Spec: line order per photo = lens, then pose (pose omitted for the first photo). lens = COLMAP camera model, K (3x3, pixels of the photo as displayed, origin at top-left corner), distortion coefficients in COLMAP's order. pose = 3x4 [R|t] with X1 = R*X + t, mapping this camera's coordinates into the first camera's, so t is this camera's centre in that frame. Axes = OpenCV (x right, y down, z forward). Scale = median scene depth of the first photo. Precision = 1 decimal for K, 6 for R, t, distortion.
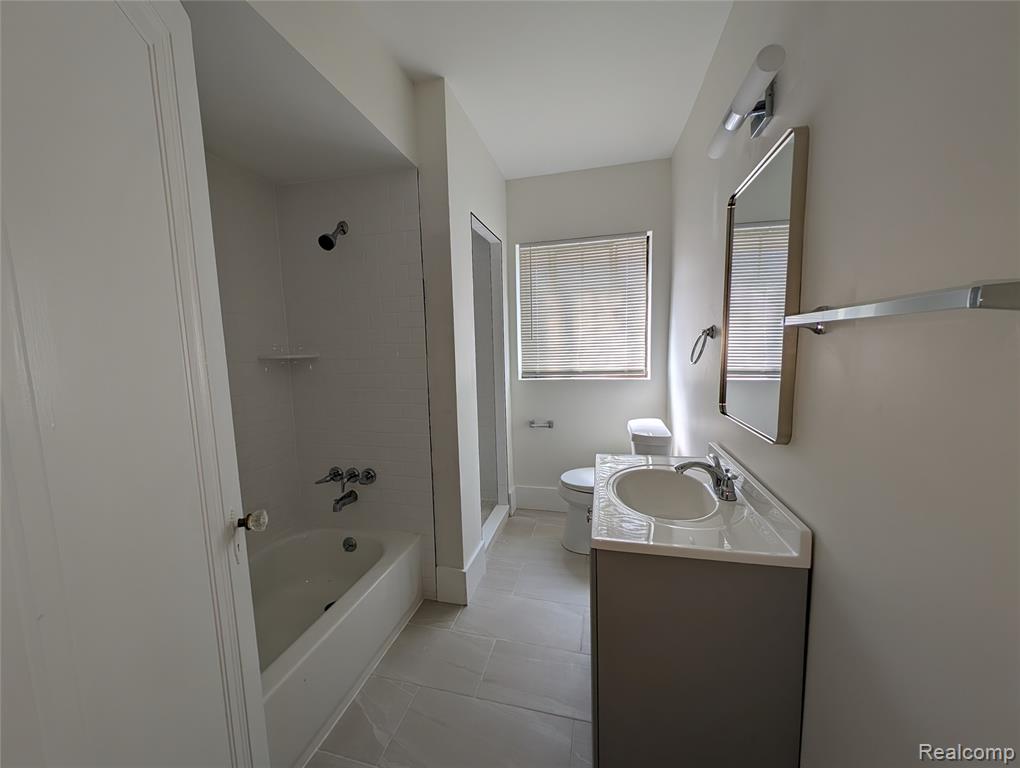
lens RADIAL K [[387.3, 0, 506.0], [0, 387.3, 385.5], [0, 0, 1]] dist [0.026960, -0.008983]
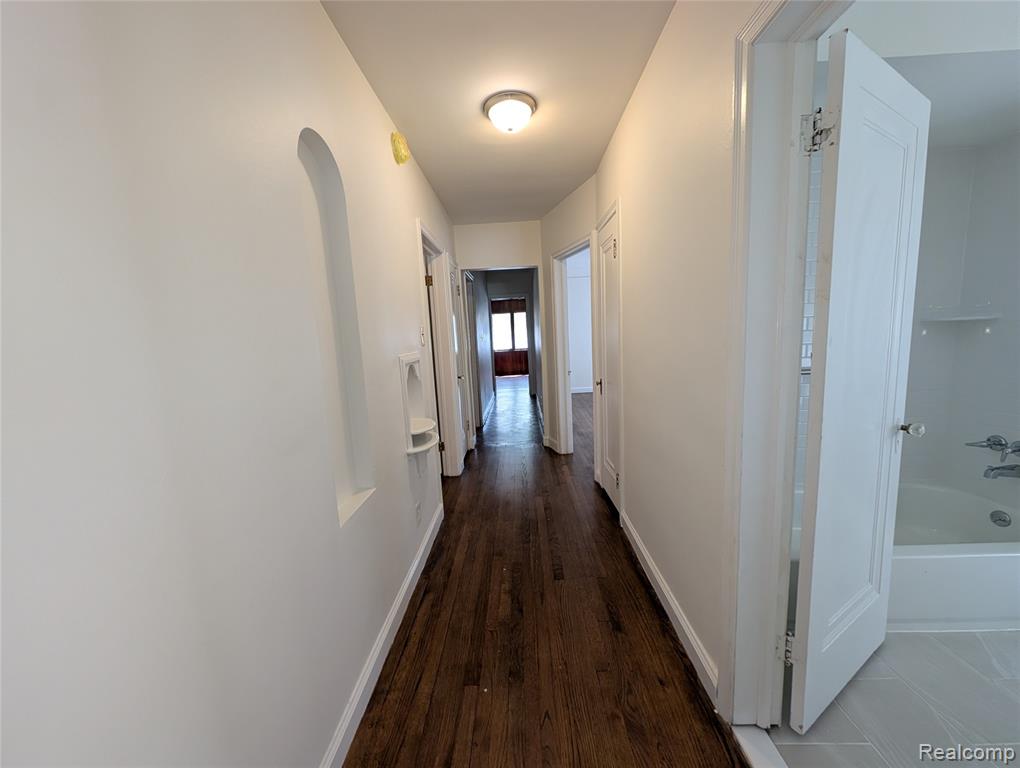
lens RADIAL K [[387.3, 0, 506.0], [0, 387.3, 385.5], [0, 0, 1]] dist [0.026960, -0.008983]
pose [[0.237007, 0.142479, -0.961003, 0.196331], [-0.062325, 0.989380, 0.131315, 0.038110], [0.969507, 0.028772, 0.243370, -0.419216]]
